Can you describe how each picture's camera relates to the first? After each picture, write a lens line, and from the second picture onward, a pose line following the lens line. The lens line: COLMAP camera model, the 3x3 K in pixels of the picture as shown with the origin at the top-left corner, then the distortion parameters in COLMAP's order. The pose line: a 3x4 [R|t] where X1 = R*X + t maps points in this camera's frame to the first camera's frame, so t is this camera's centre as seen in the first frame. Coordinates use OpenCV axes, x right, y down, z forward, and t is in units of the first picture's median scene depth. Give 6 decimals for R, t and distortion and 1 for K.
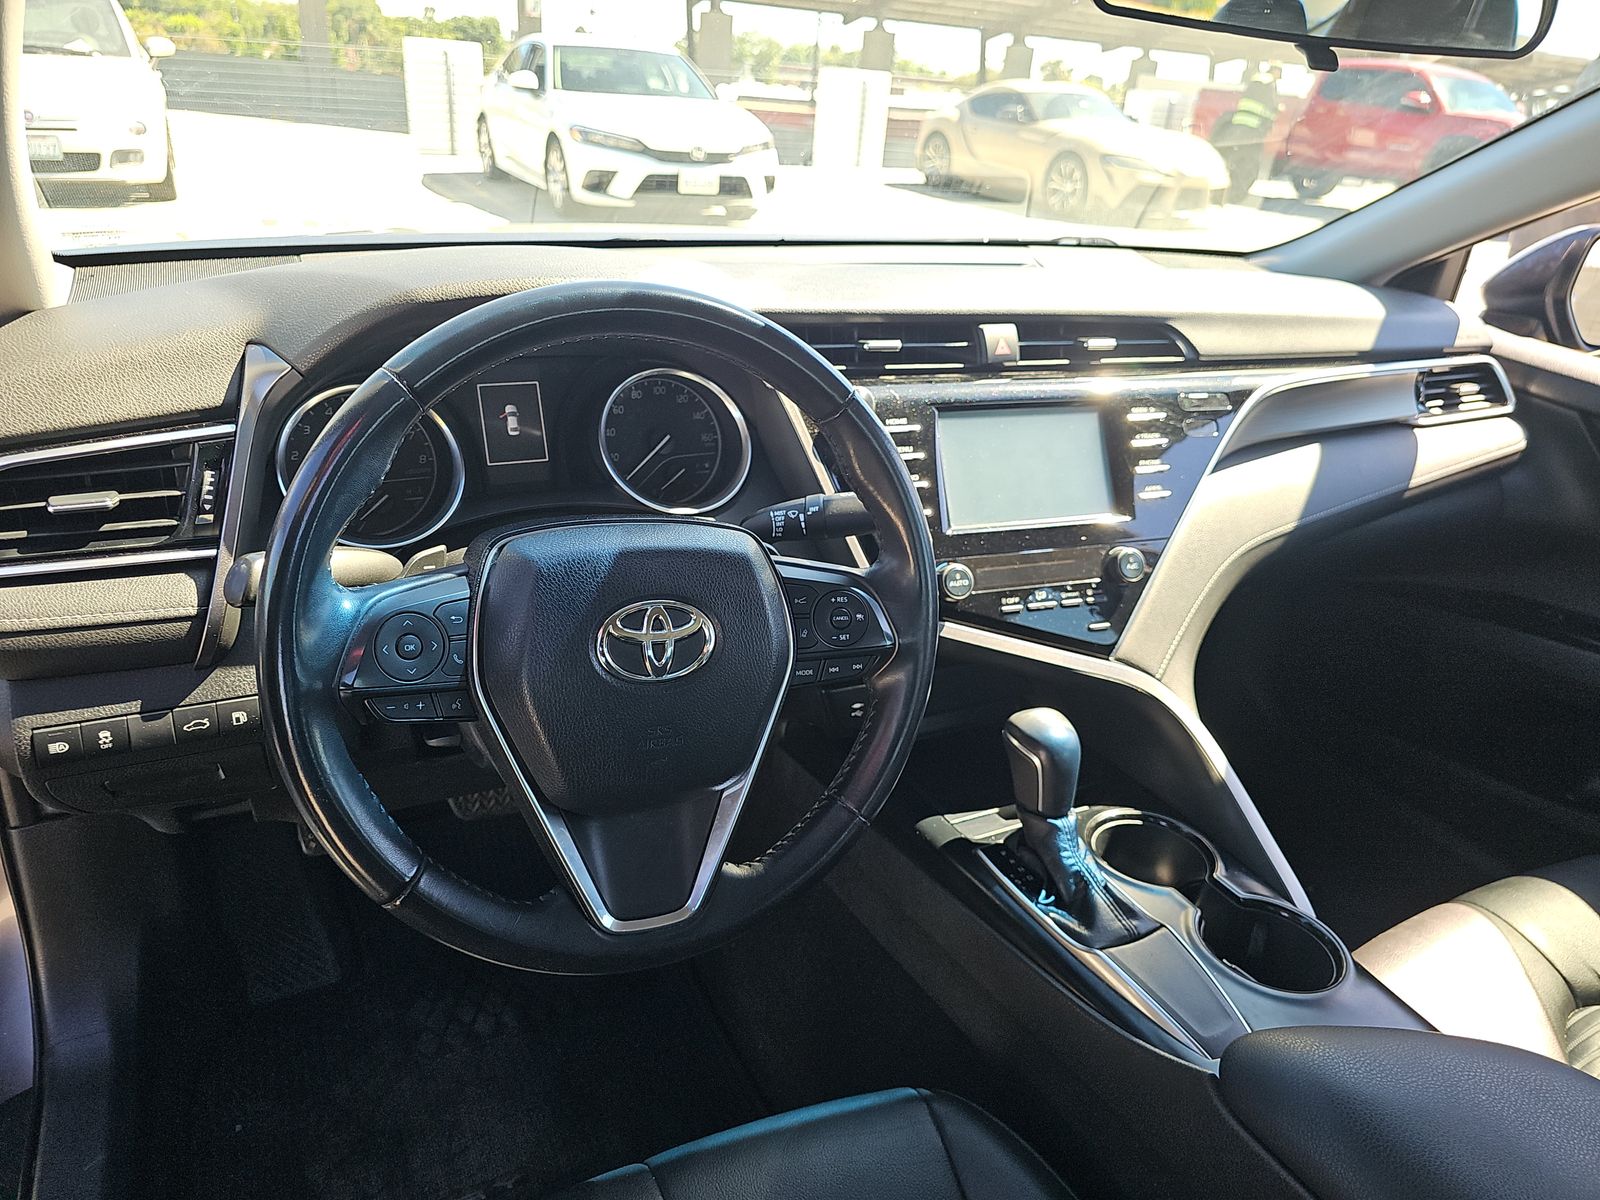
lens RADIAL K [[1067.3, 0, 791.6], [0, 1067.3, 599.3], [0, 0, 1]] dist [0.044677, -0.047491]
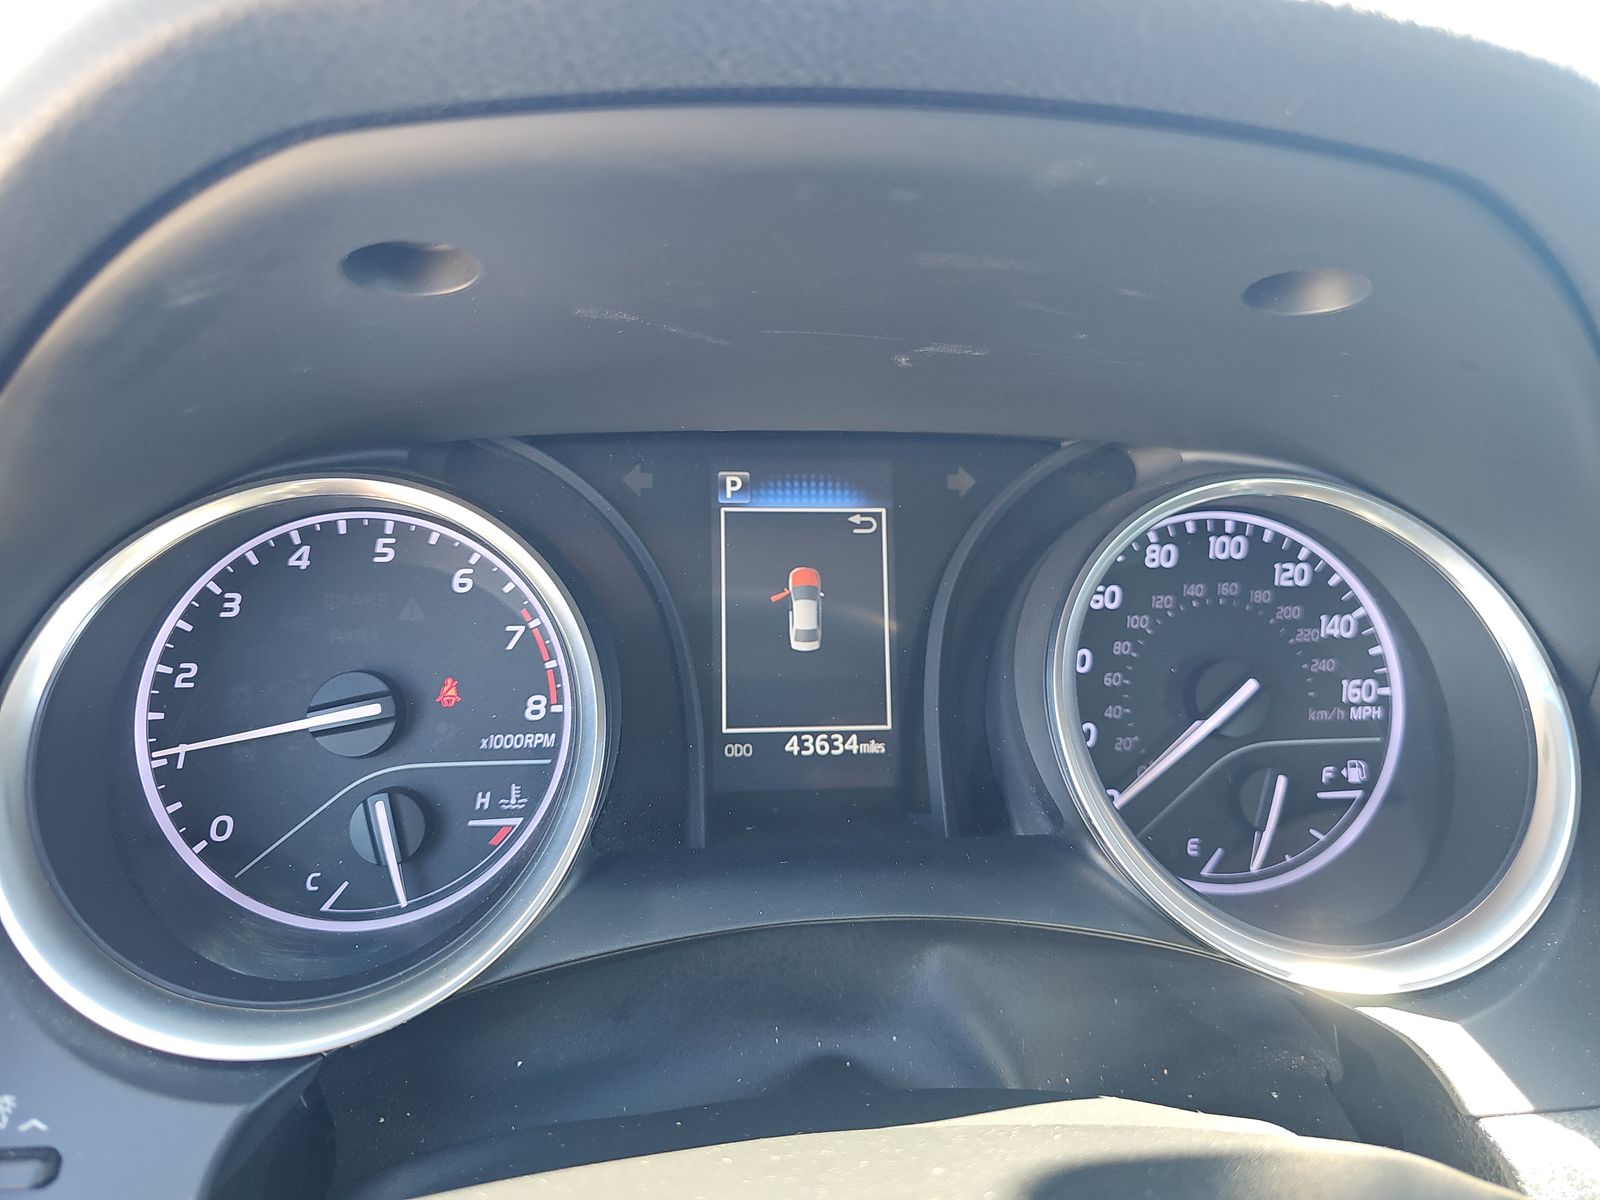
lens RADIAL K [[1067.3, 0, 791.6], [0, 1067.3, 599.3], [0, 0, 1]] dist [0.044677, -0.047491]
pose [[0.944054, 0.065772, -0.323166, -0.173302], [-0.114362, 0.984396, -0.133735, -0.141564], [0.309328, 0.163211, 0.936845, 0.768918]]
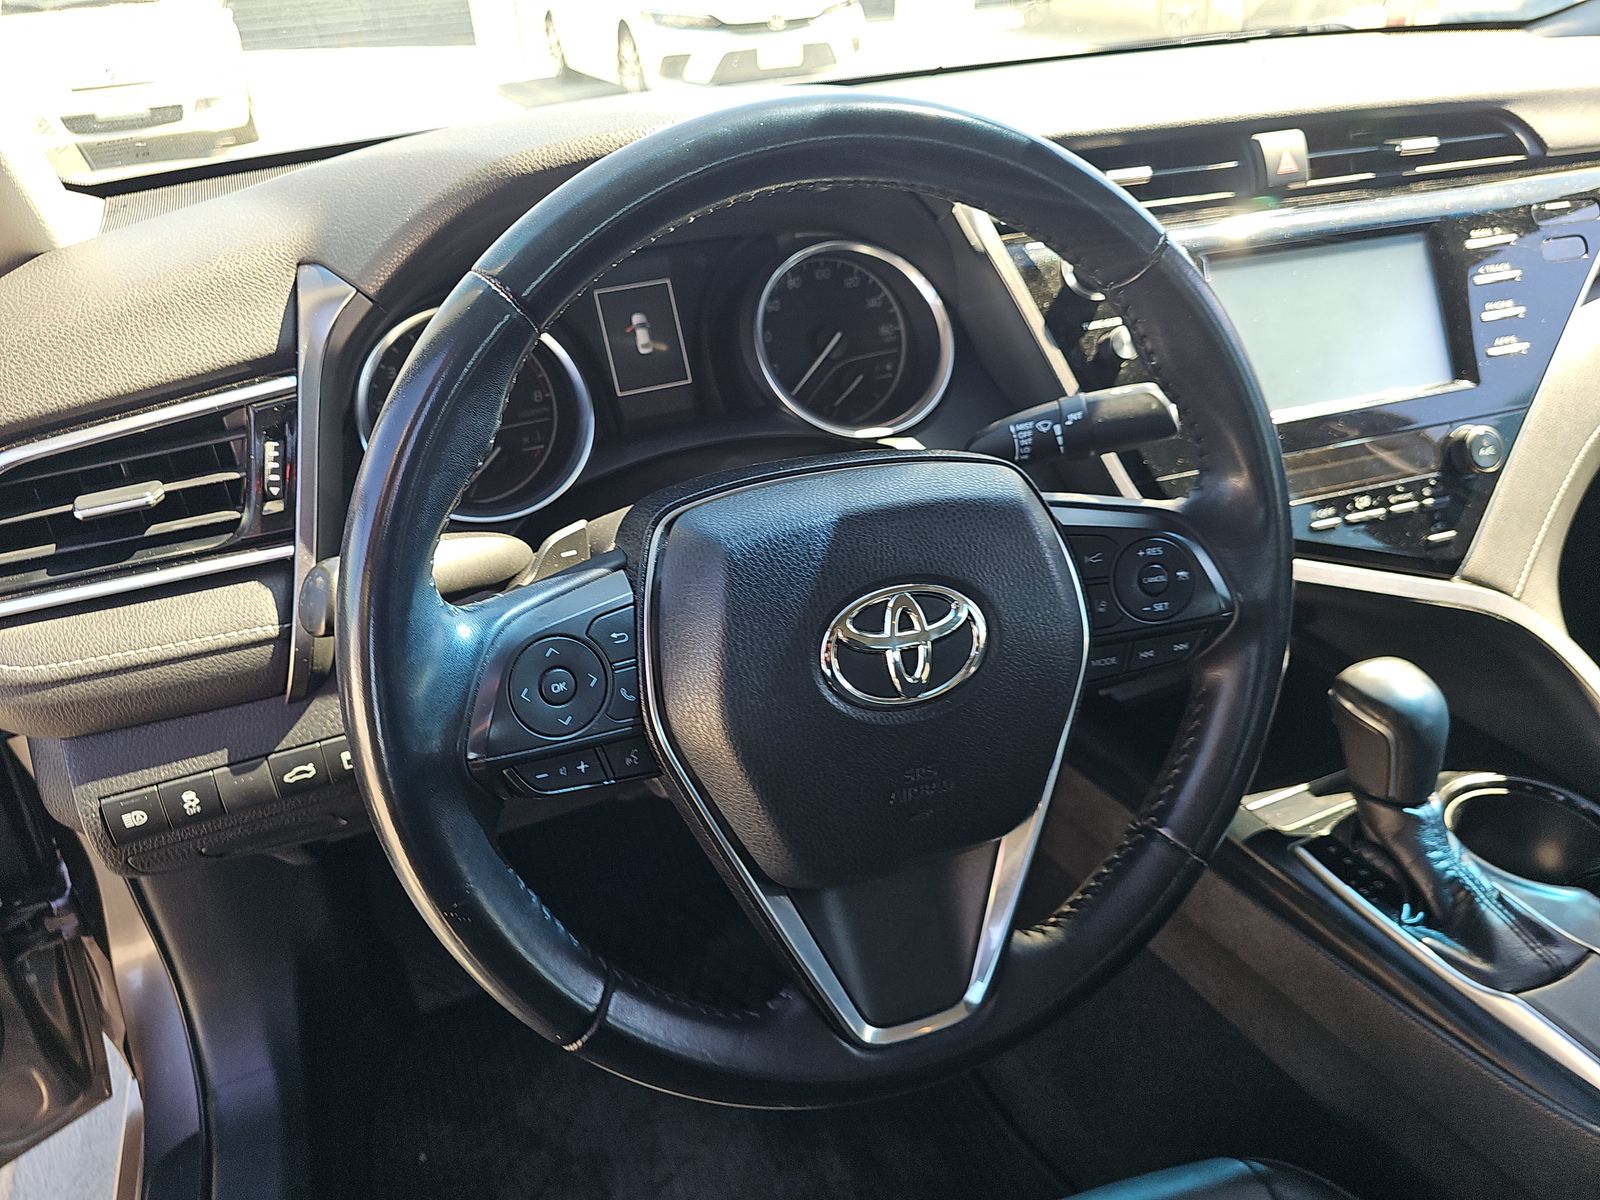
lens RADIAL K [[1063.8, 0, 796.6], [0, 1063.8, 618.9], [0, 0, 1]] dist [0.035491, -0.051452]
pose [[0.991904, -0.072302, -0.104398, -0.096853], [0.083942, 0.990181, 0.111783, -0.045572], [0.095291, -0.119642, 0.988234, 0.256356]]
